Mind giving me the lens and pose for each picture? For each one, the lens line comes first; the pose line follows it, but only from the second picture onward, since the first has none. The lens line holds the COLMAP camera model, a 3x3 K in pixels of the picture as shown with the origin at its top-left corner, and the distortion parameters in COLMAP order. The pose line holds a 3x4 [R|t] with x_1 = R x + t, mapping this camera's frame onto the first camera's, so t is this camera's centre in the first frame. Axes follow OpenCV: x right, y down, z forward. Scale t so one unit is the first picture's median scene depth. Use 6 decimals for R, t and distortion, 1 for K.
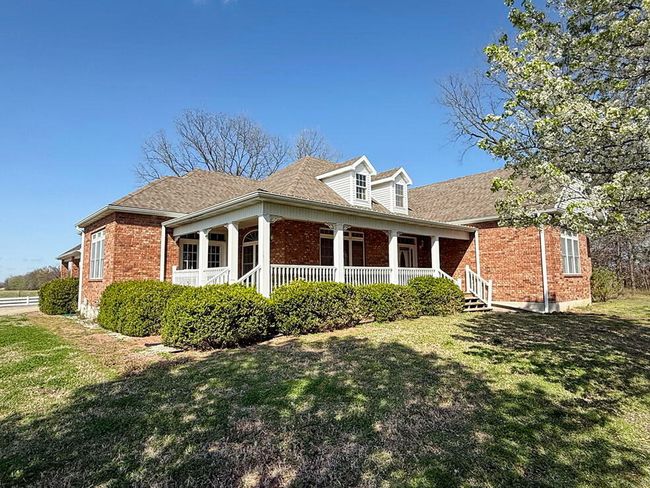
lens RADIAL K [[382.2, 0, 324.9], [0, 382.2, 242.5], [0, 0, 1]] dist [0.003276, 0.000691]
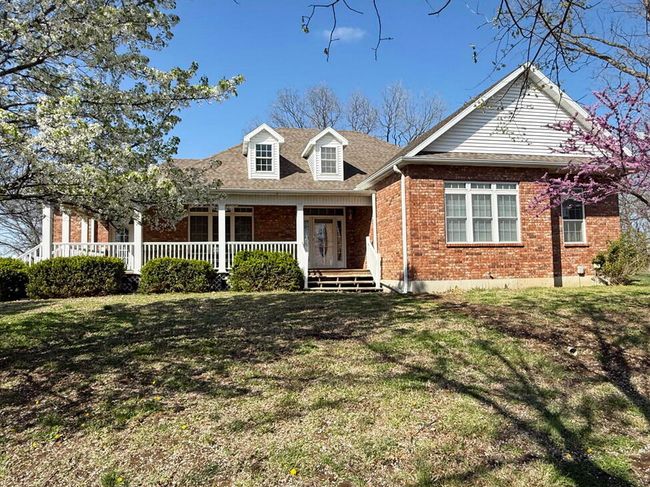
lens RADIAL K [[424.9, 0, 324.7], [0, 424.9, 244.6], [0, 0, 1]] dist [-0.003417, -0.000578]
pose [[0.862102, -0.027337, -0.505996, 0.810987], [0.058516, 0.997234, 0.045820, 0.032453], [0.503344, -0.069110, 0.861318, 0.164751]]
